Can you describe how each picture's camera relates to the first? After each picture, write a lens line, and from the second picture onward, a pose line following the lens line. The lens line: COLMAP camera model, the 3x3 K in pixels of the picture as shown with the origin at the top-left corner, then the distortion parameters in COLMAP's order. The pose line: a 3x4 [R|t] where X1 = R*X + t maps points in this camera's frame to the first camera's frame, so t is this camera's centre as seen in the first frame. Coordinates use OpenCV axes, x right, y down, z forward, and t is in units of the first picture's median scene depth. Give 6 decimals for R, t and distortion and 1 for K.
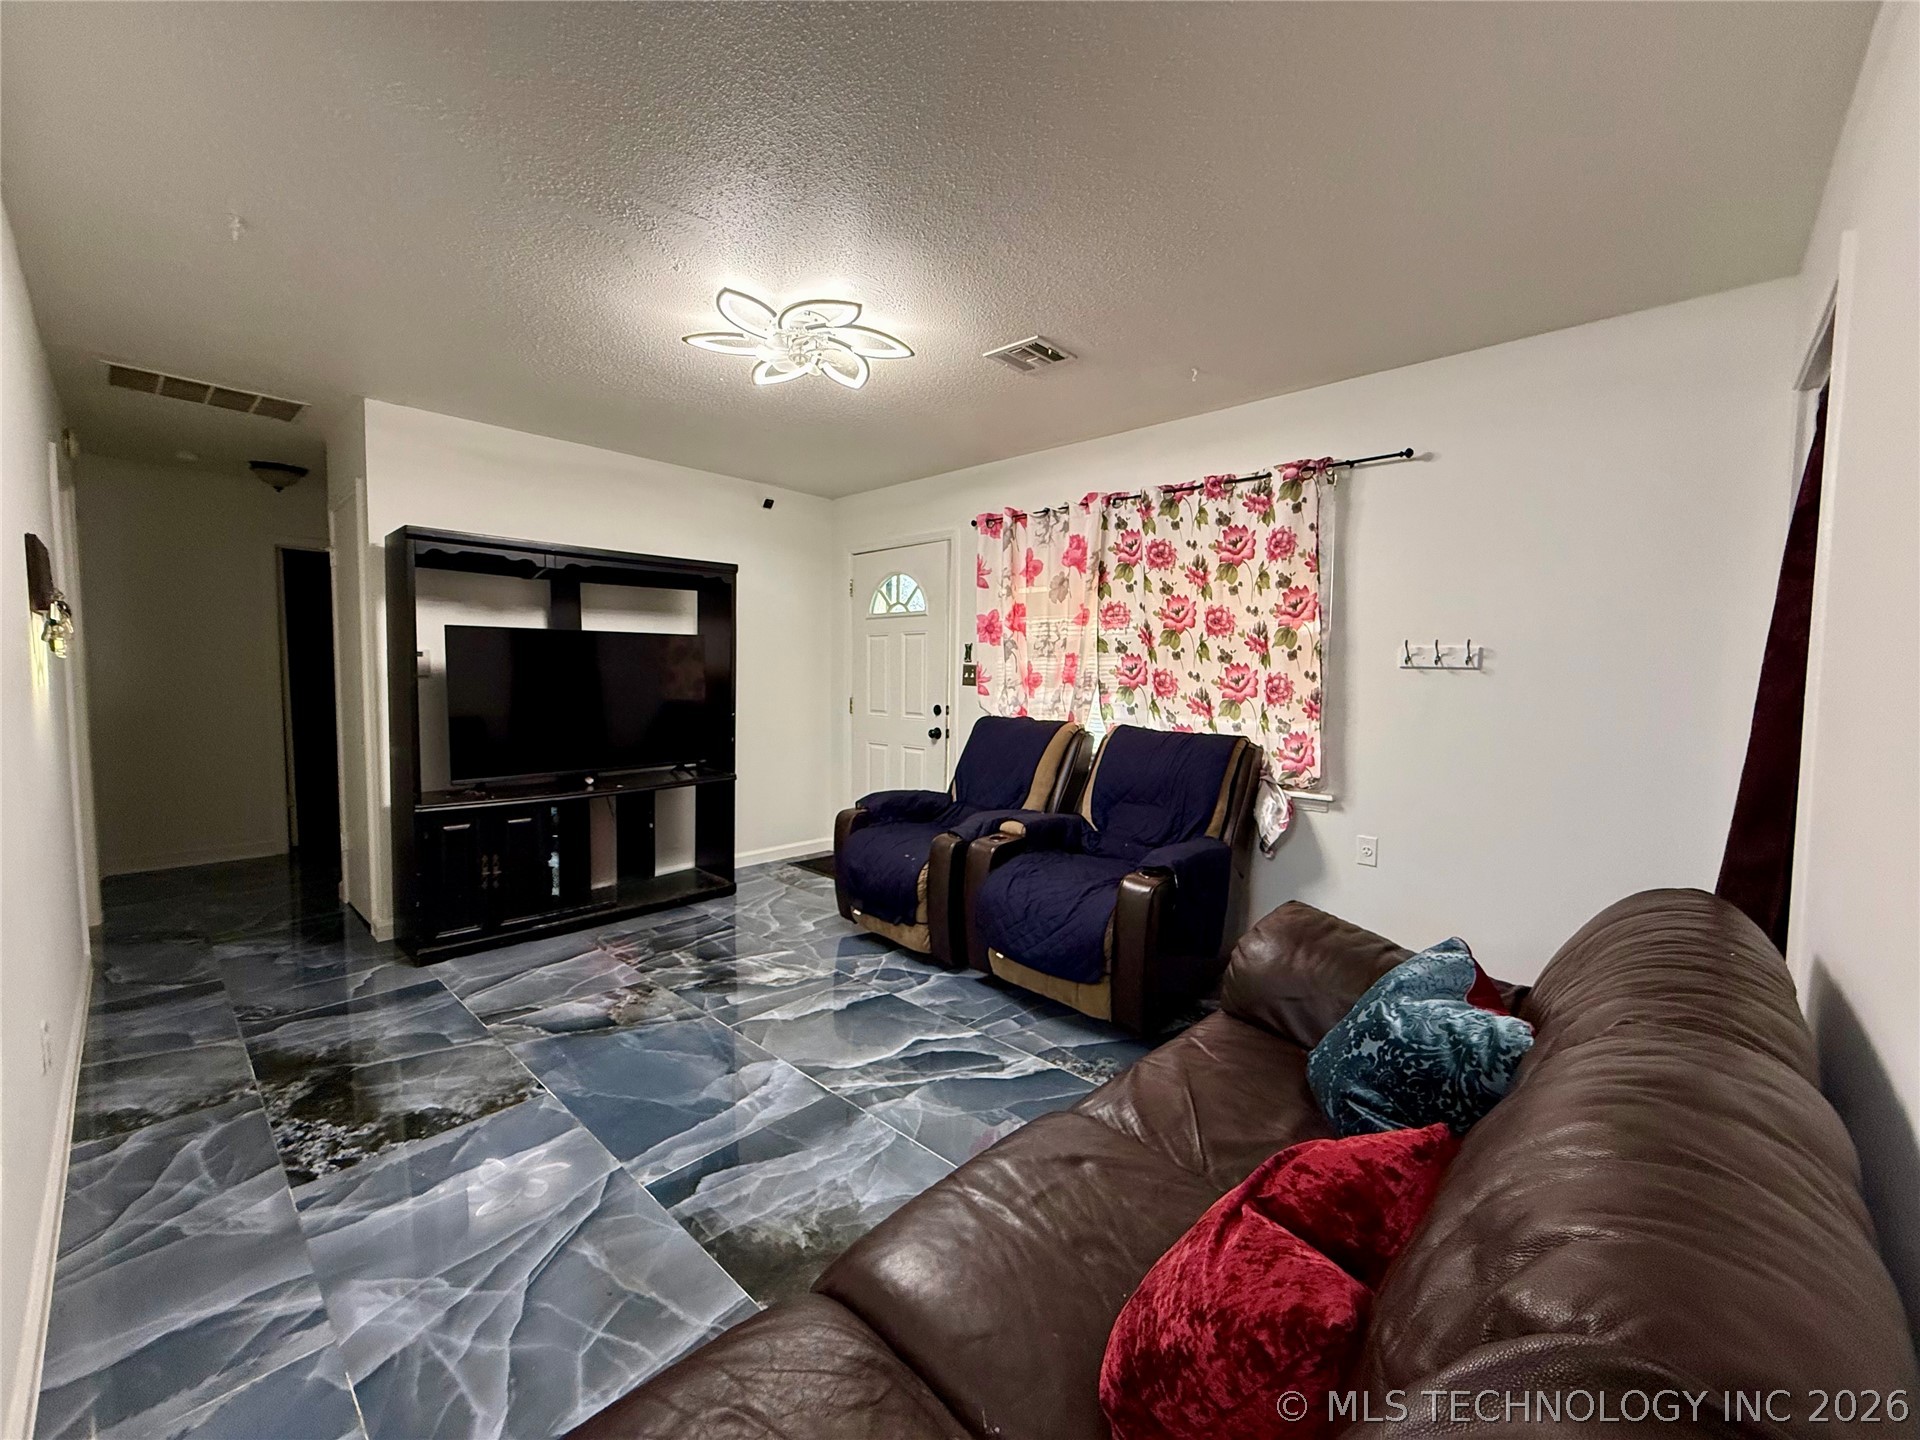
lens RADIAL K [[763.6, 0, 953.5], [0, 763.6, 719.9], [0, 0, 1]] dist [-0.000651, 0.000129]
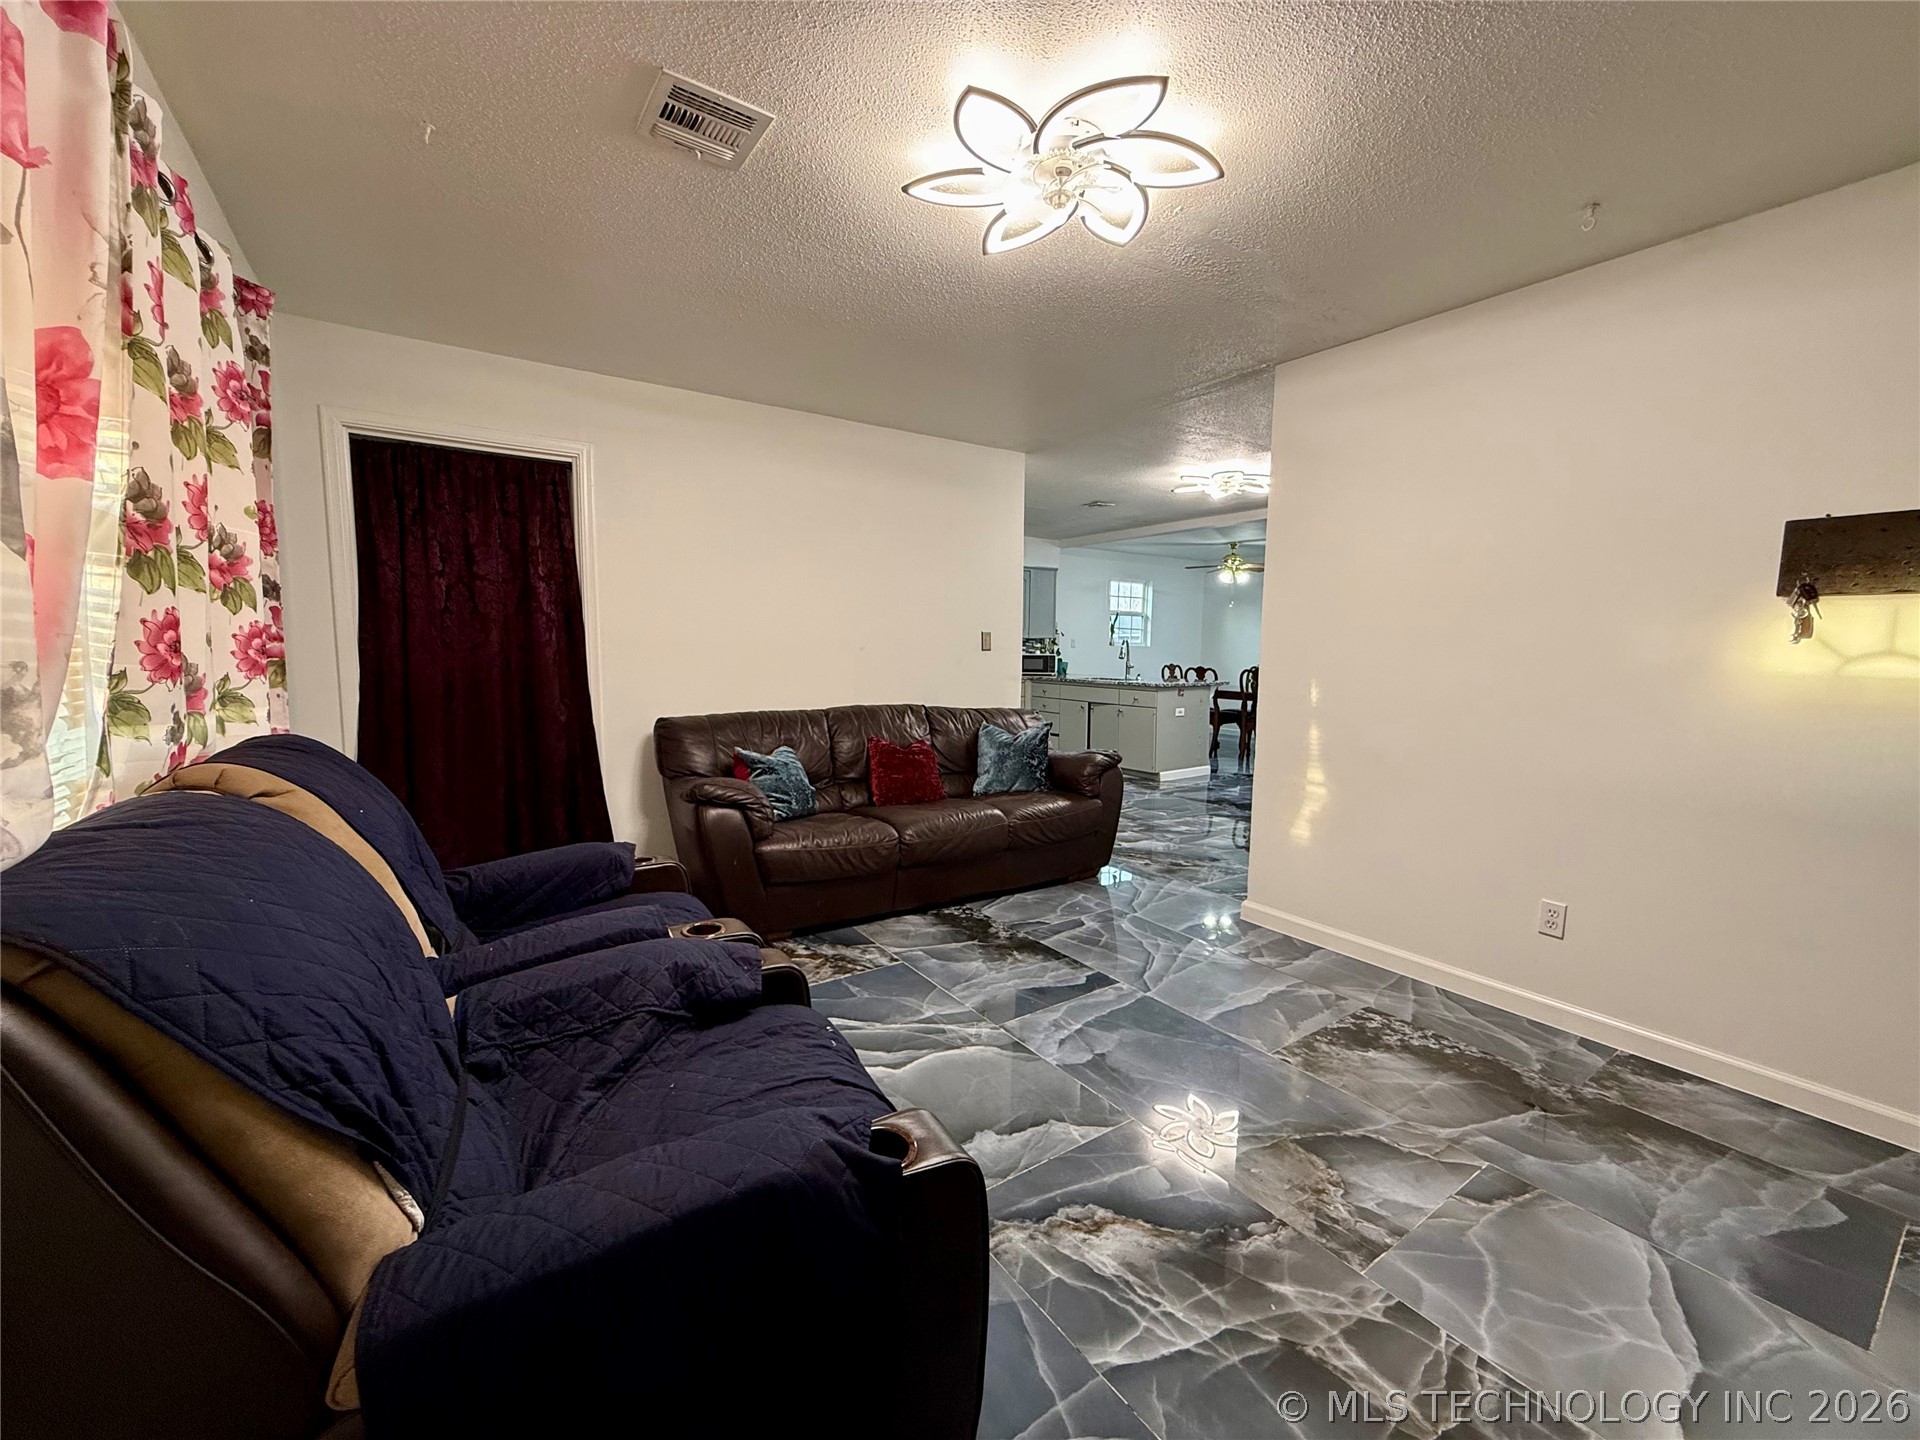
lens RADIAL K [[763.6, 0, 951.8], [0, 763.6, 712.9], [0, 0, 1]] dist [-0.000651, 0.000129]
pose [[-0.974332, -0.045018, 0.220569, -0.309912], [-0.009727, 0.987304, 0.158541, -0.122977], [-0.224906, 0.152327, -0.962400, 1.963292]]
